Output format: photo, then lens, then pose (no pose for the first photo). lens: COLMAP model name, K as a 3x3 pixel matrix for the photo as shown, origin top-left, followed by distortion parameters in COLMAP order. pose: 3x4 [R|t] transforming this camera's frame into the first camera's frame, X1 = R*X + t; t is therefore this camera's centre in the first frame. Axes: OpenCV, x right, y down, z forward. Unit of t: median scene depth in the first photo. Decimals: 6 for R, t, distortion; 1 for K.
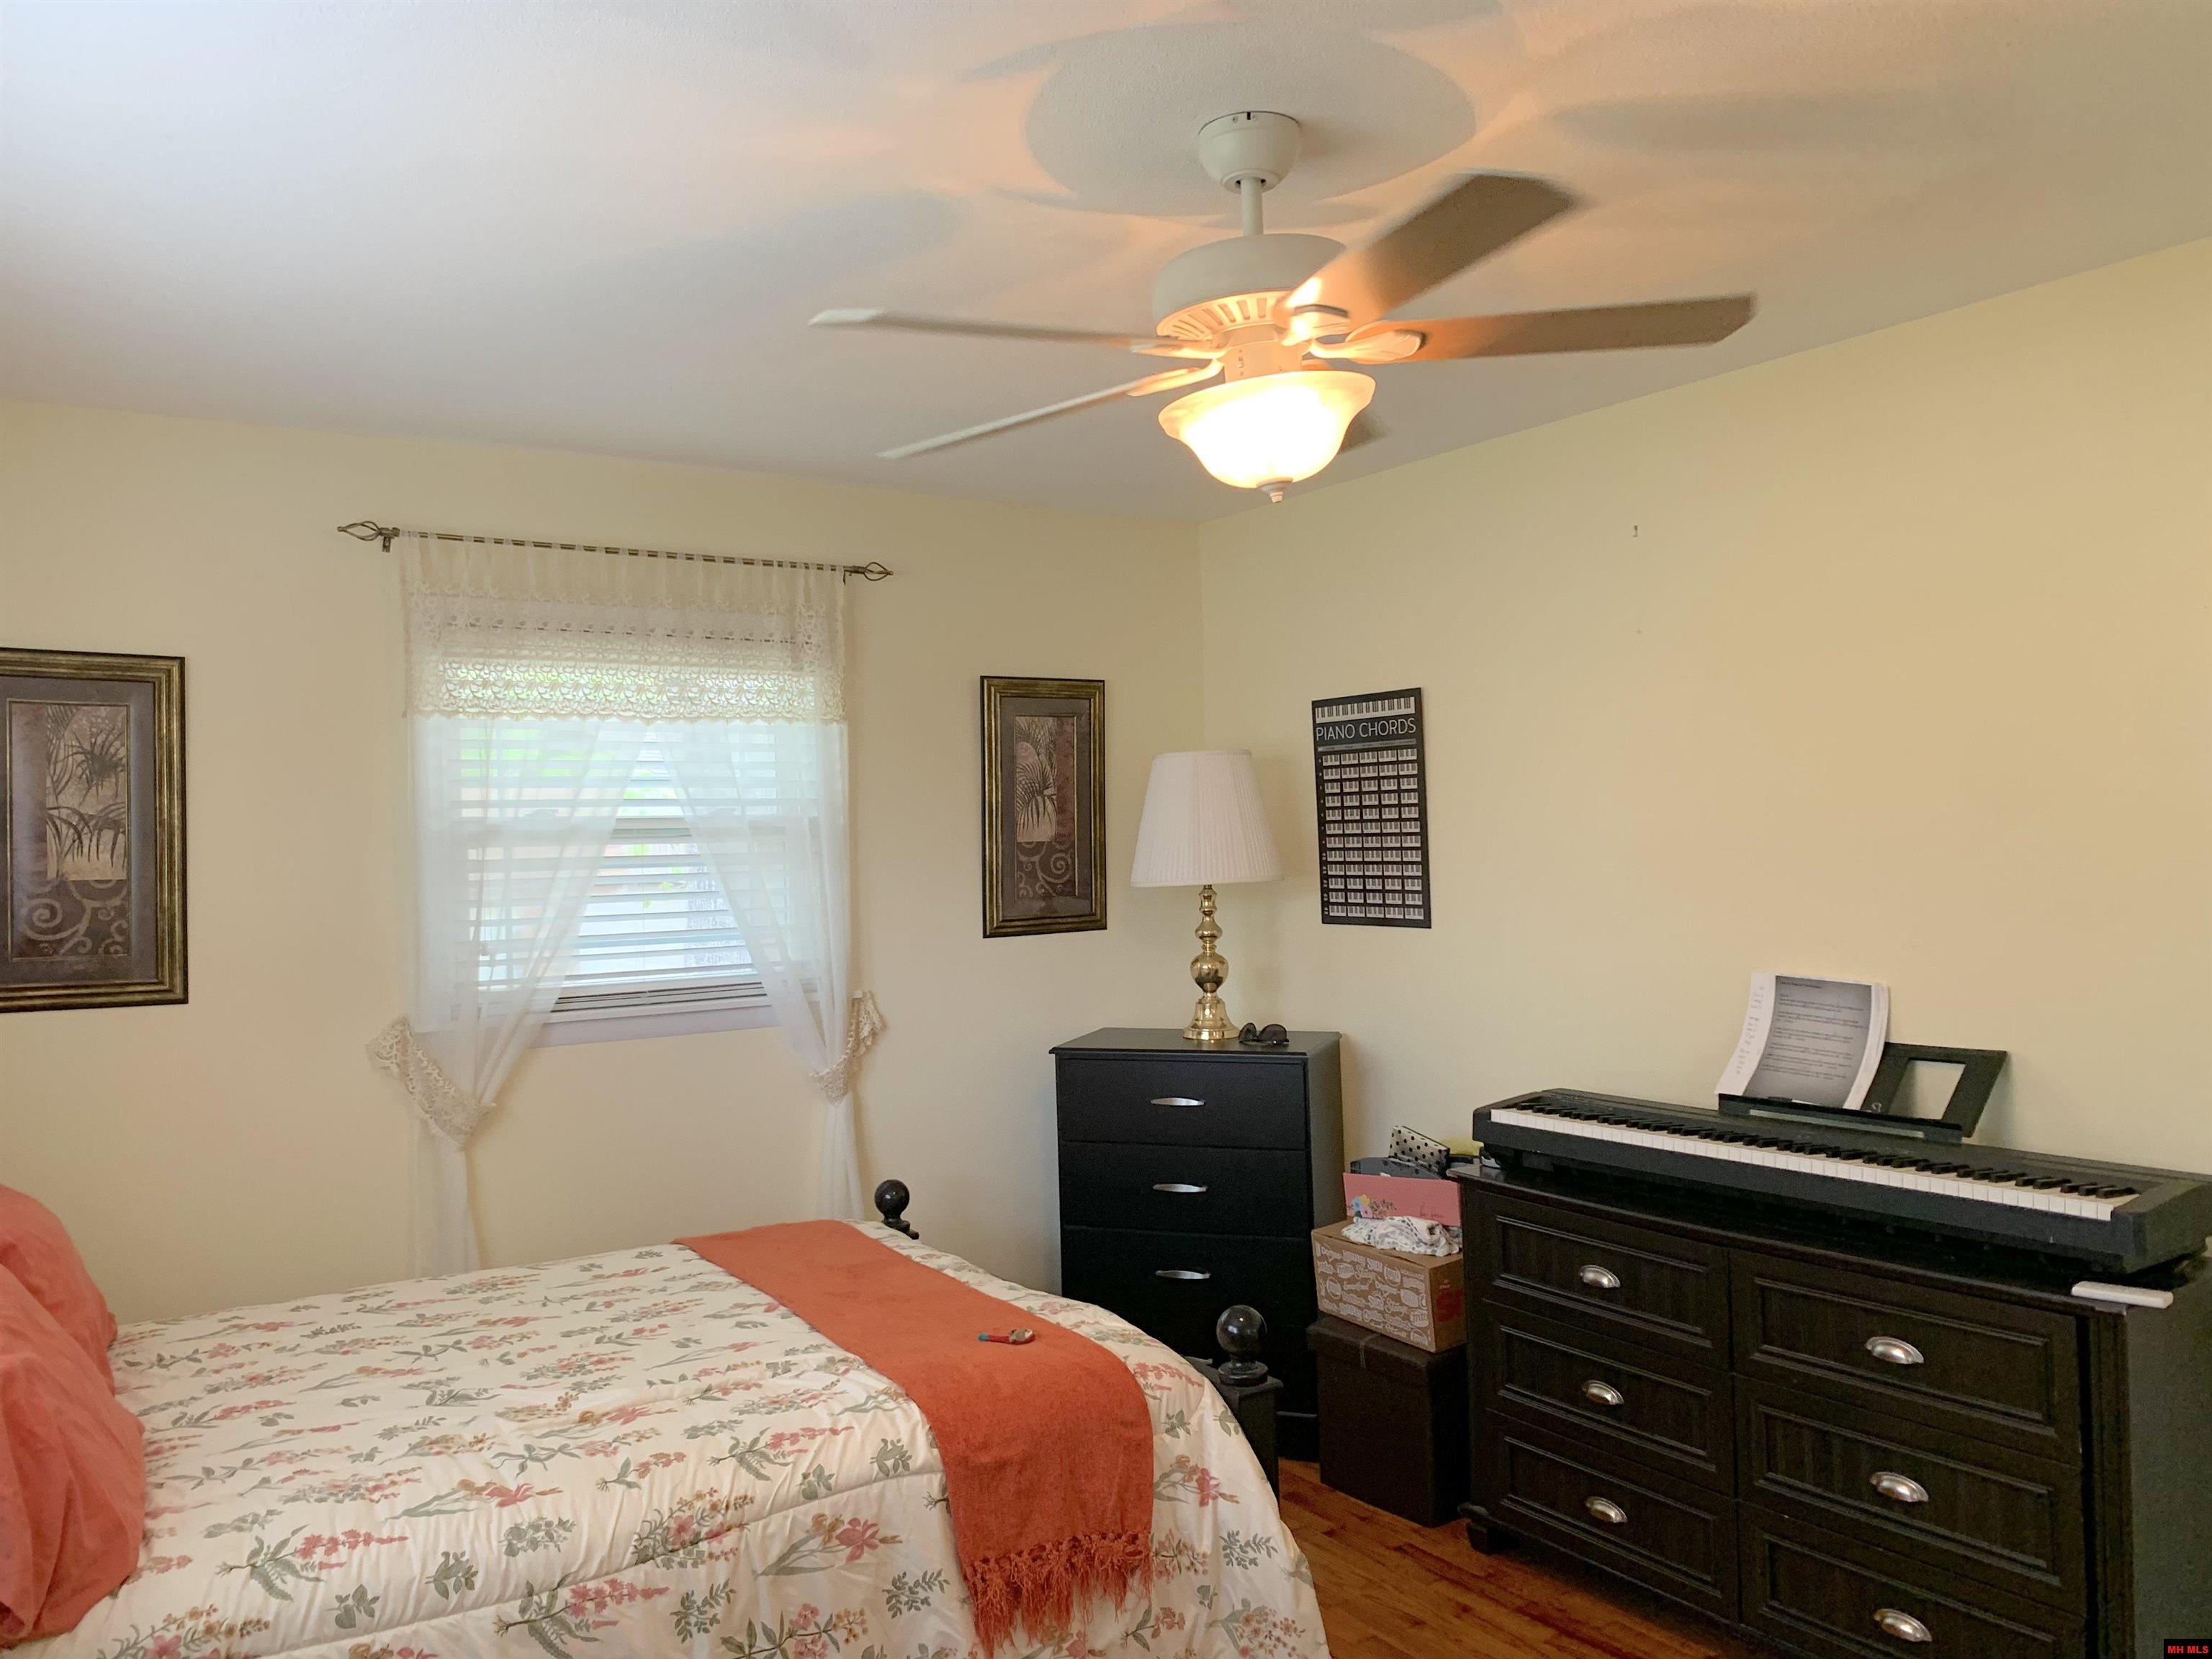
lens RADIAL K [[1713.2, 0, 1107.2], [0, 1713.2, 855.3], [0, 0, 1]] dist [0.010739, 0.008187]
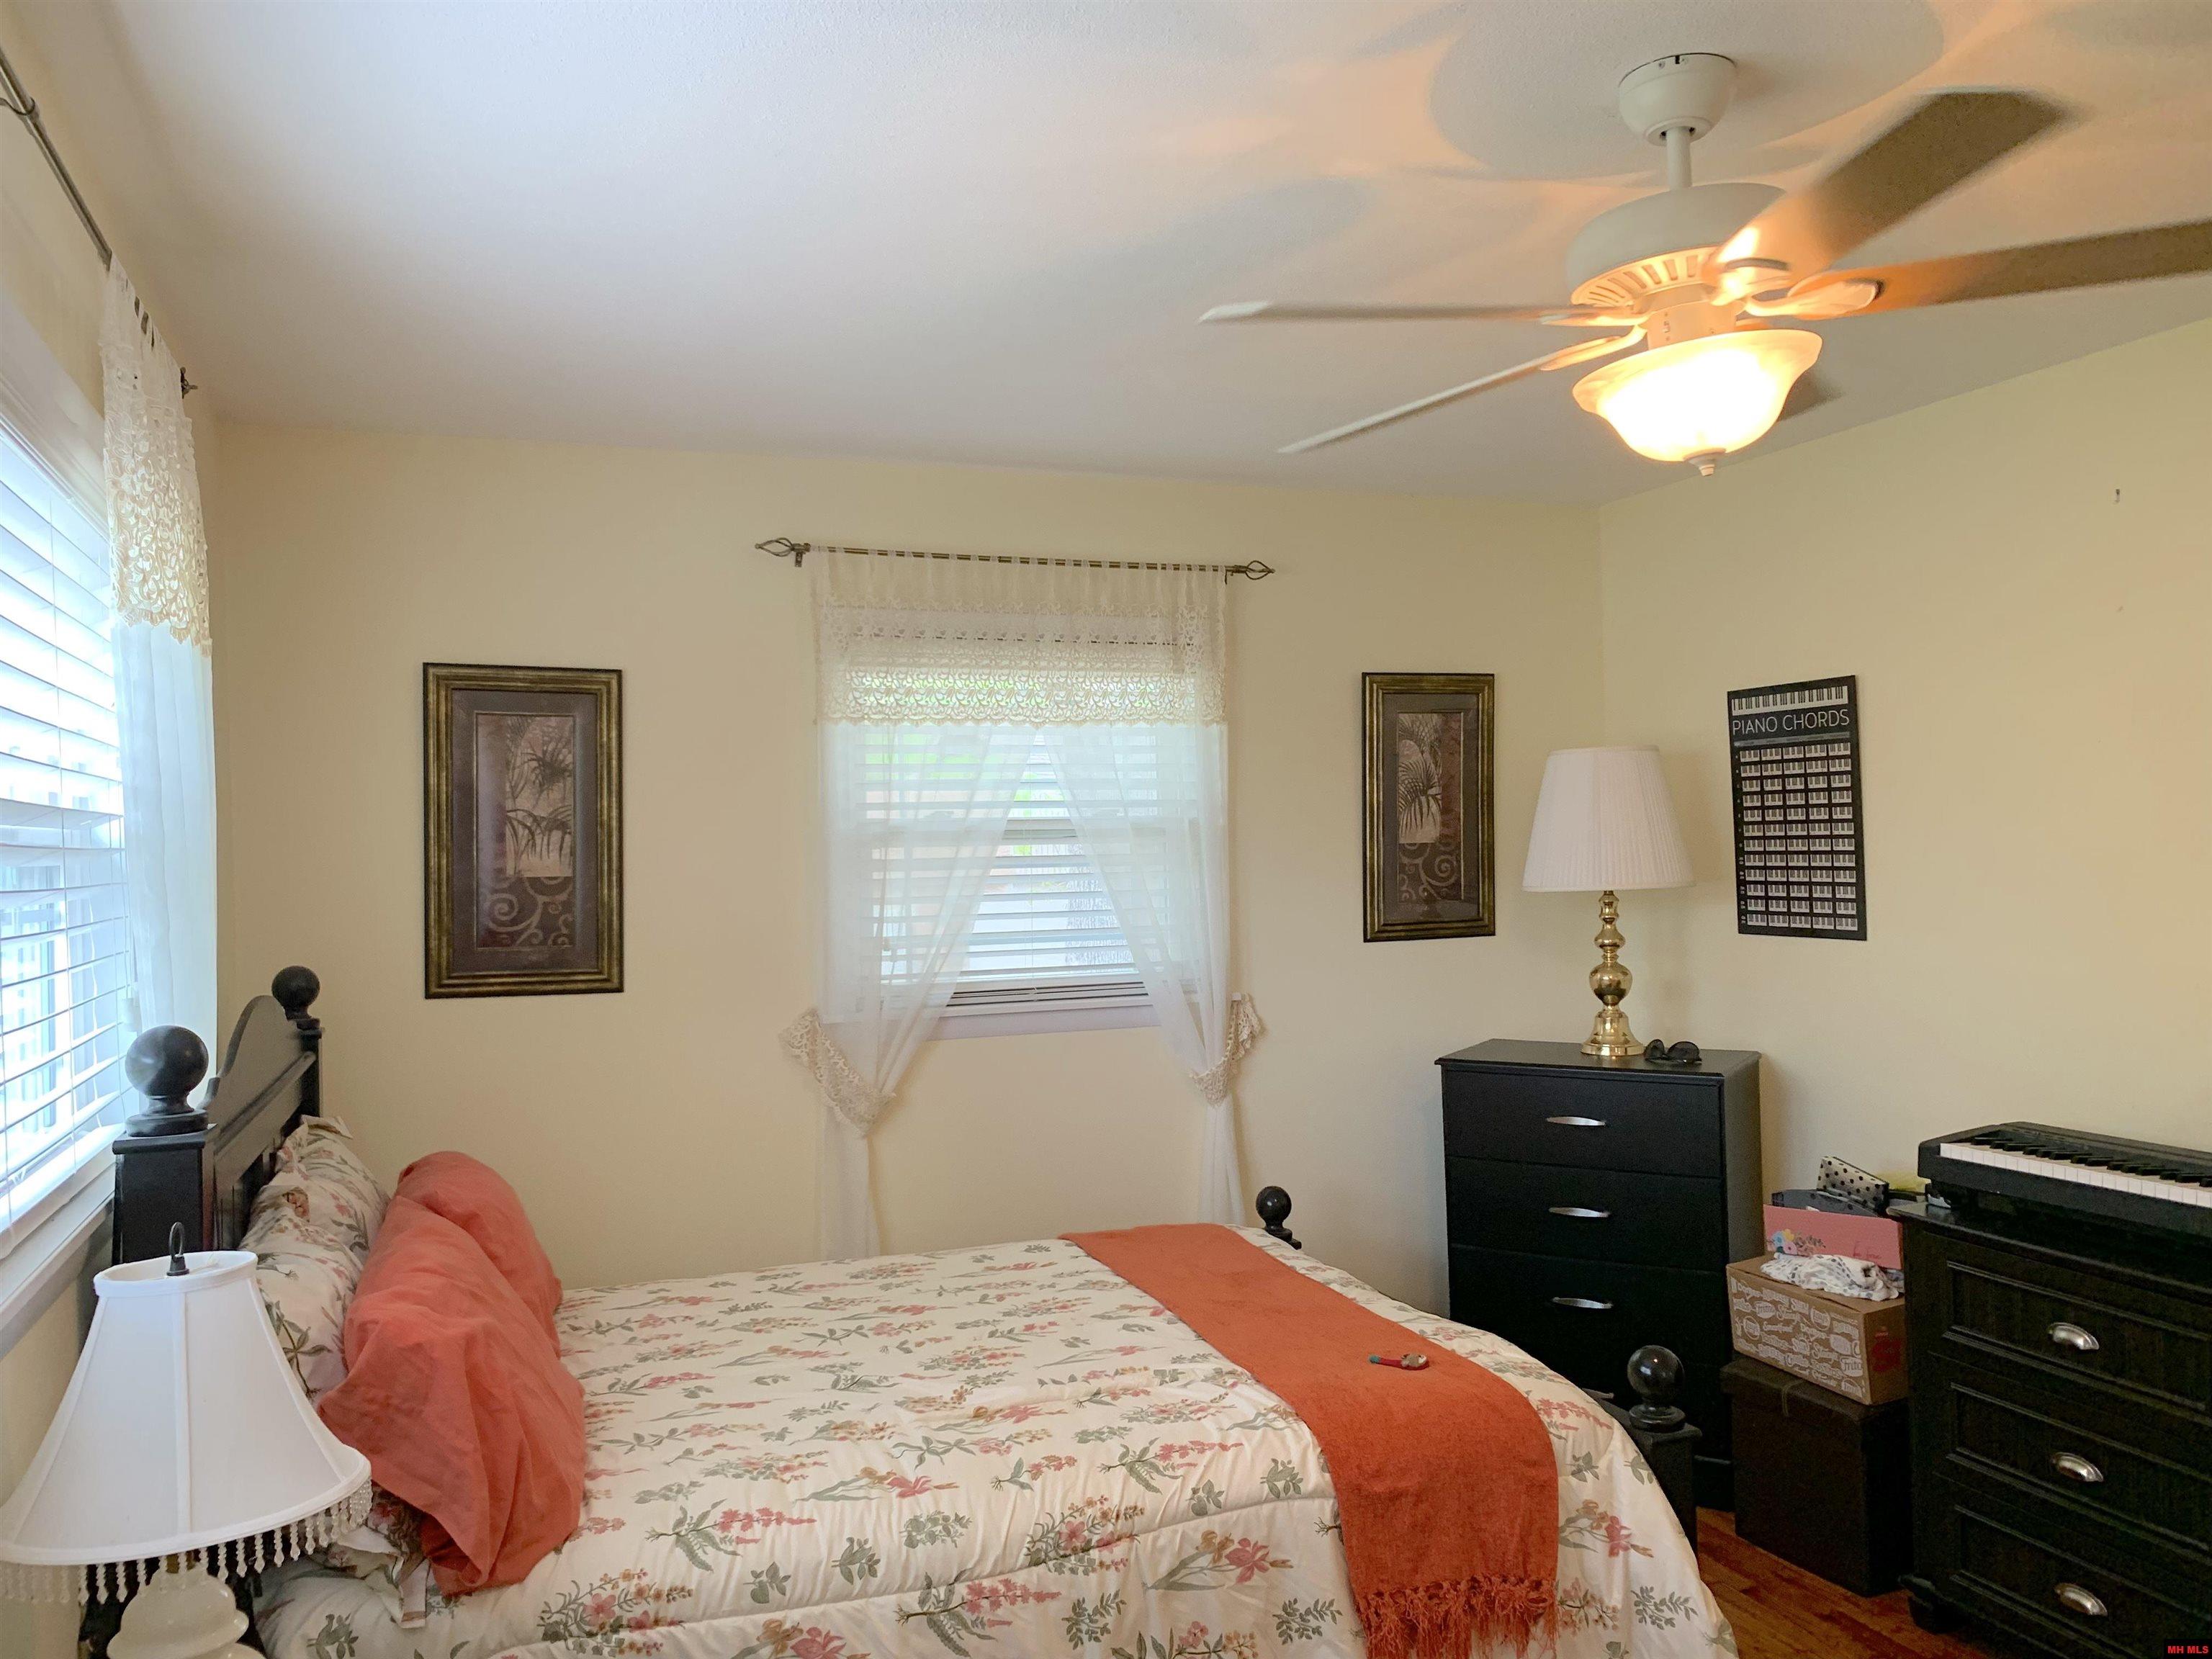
lens RADIAL K [[1695.1, 0, 1102.9], [0, 1695.1, 859.5], [0, 0, 1]] dist [0.015431, -0.016089]
pose [[0.976700, 0.005424, -0.214540, -0.018854], [-0.004981, 0.999984, 0.002605, -0.001328], [0.214551, -0.001475, 0.976712, 0.037237]]
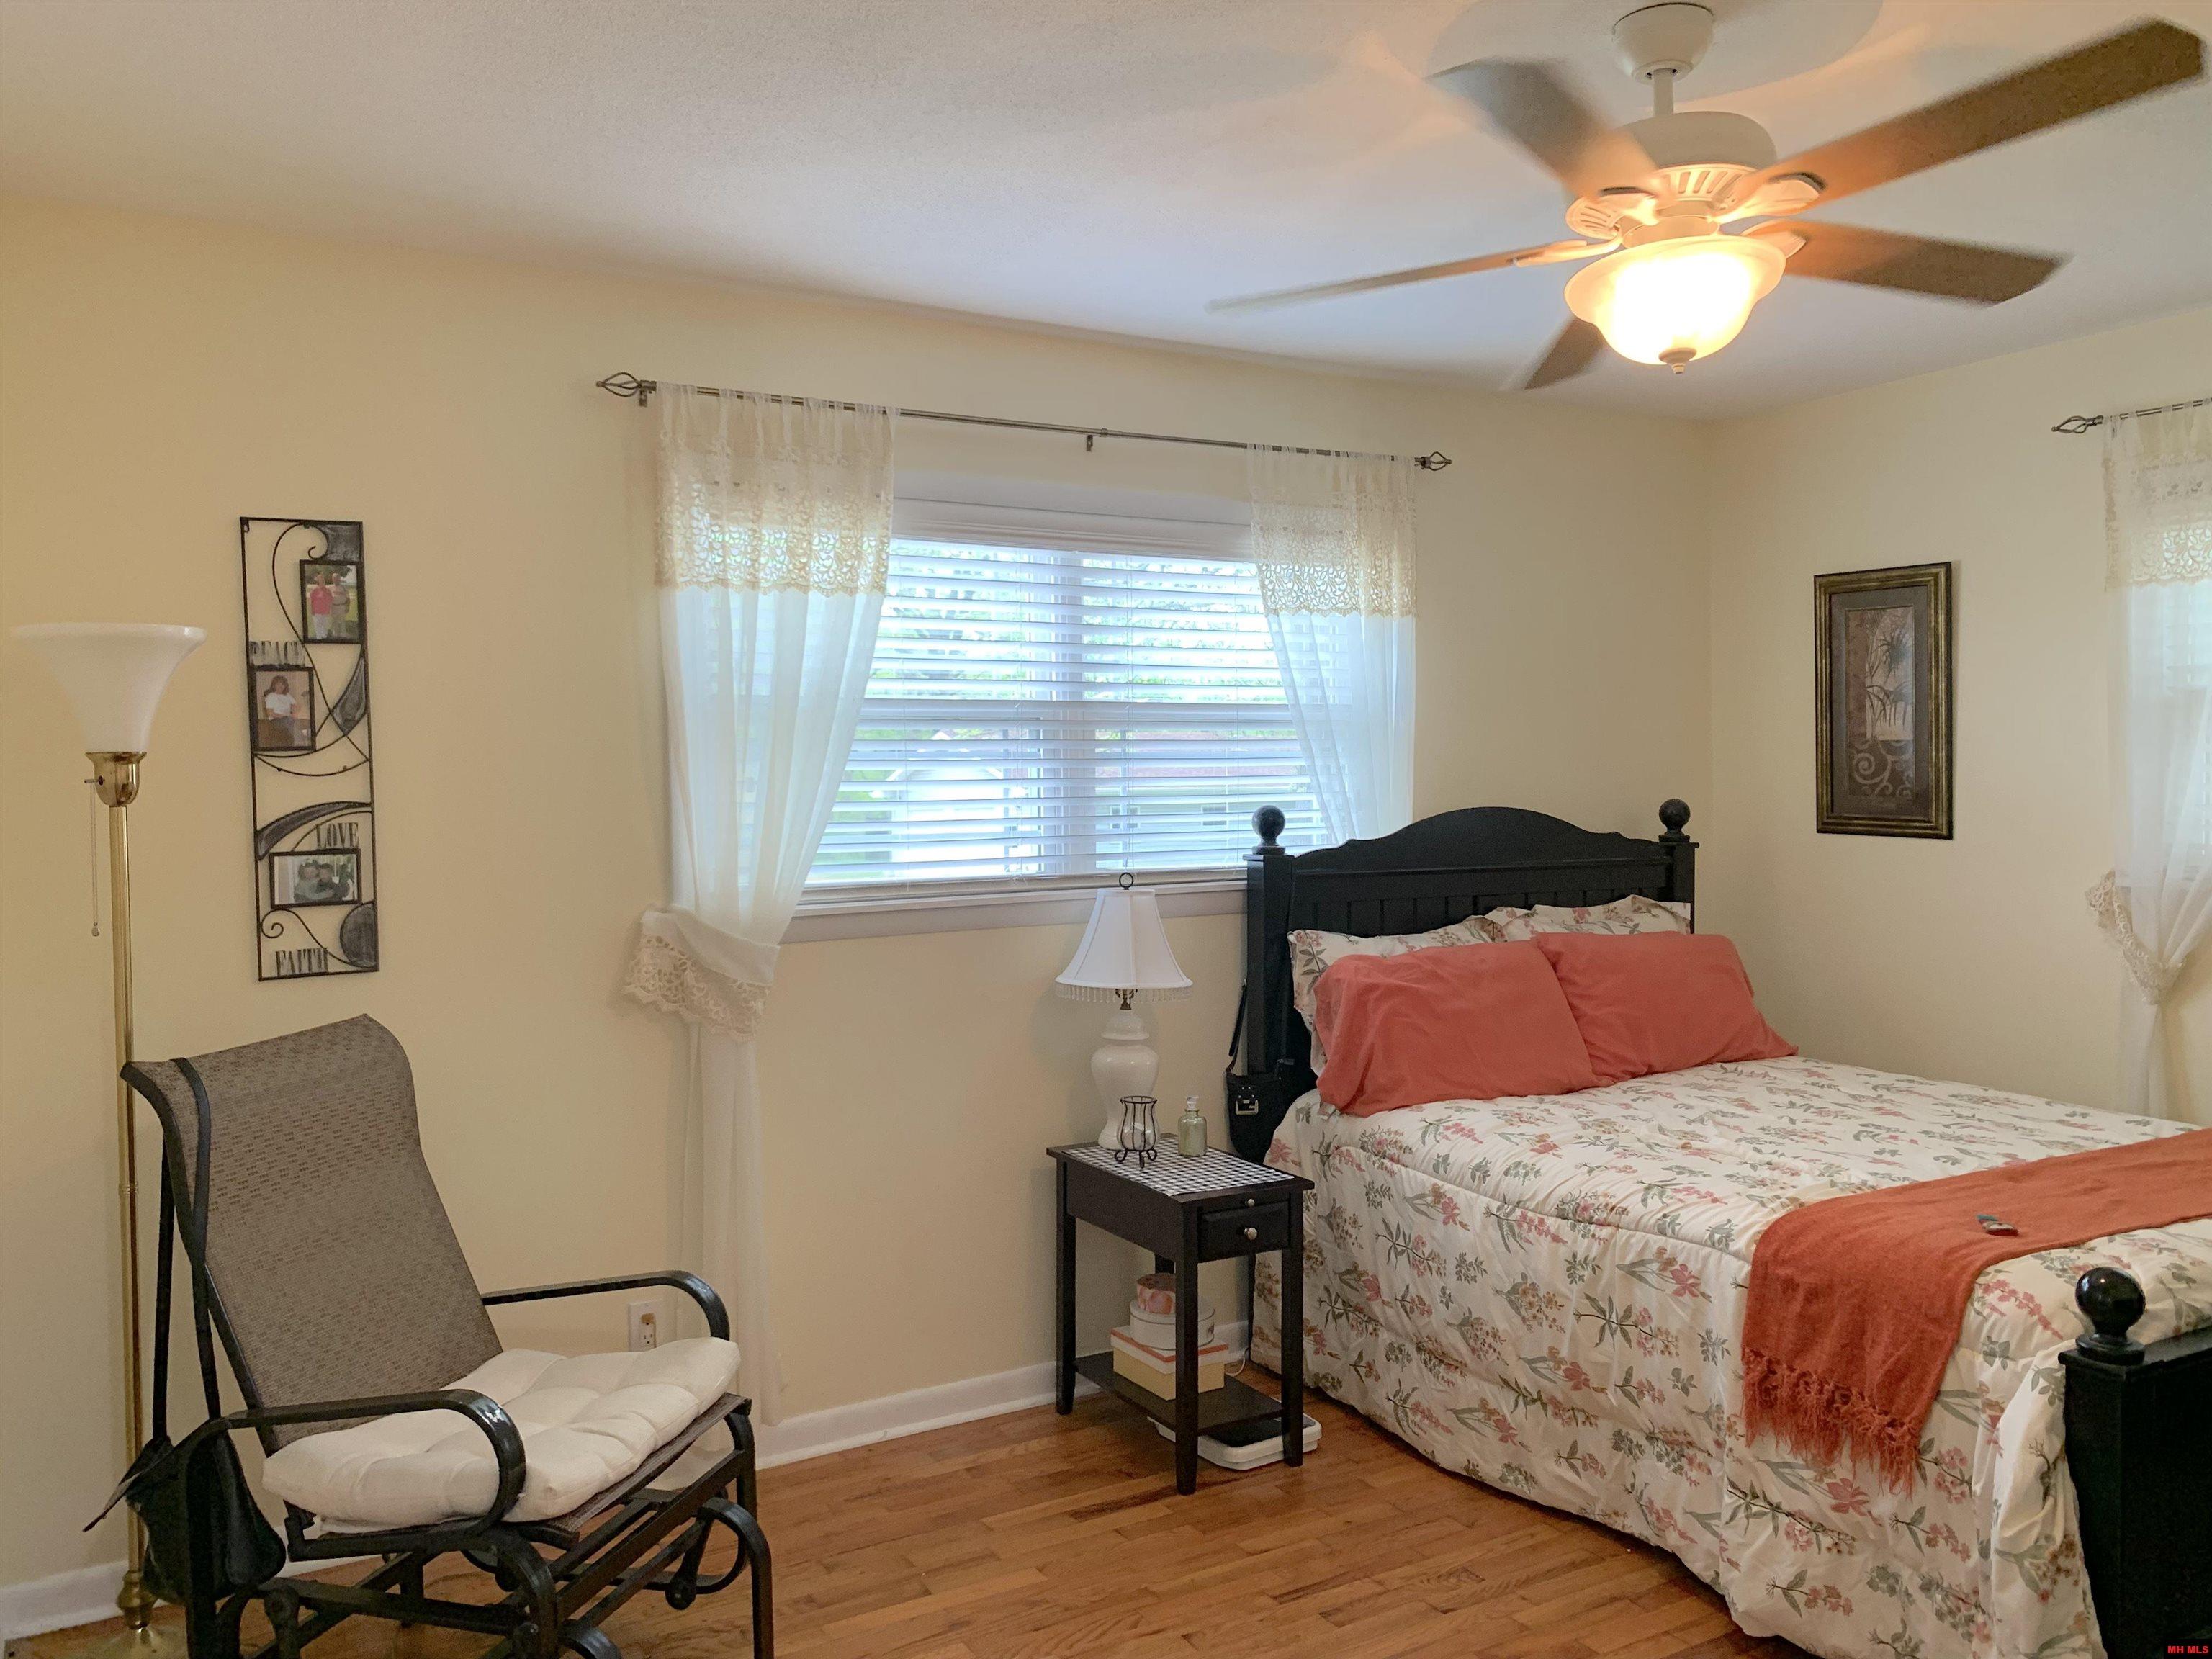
lens RADIAL K [[1669.5, 0, 1069.2], [0, 1669.5, 832.3], [0, 0, 1]] dist [0.006703, -0.003351]
pose [[-0.076150, 0.062789, -0.995117, 0.948277], [0.003931, 0.998026, 0.062671, 0.002695], [0.997089, 0.000861, -0.076246, 0.590547]]
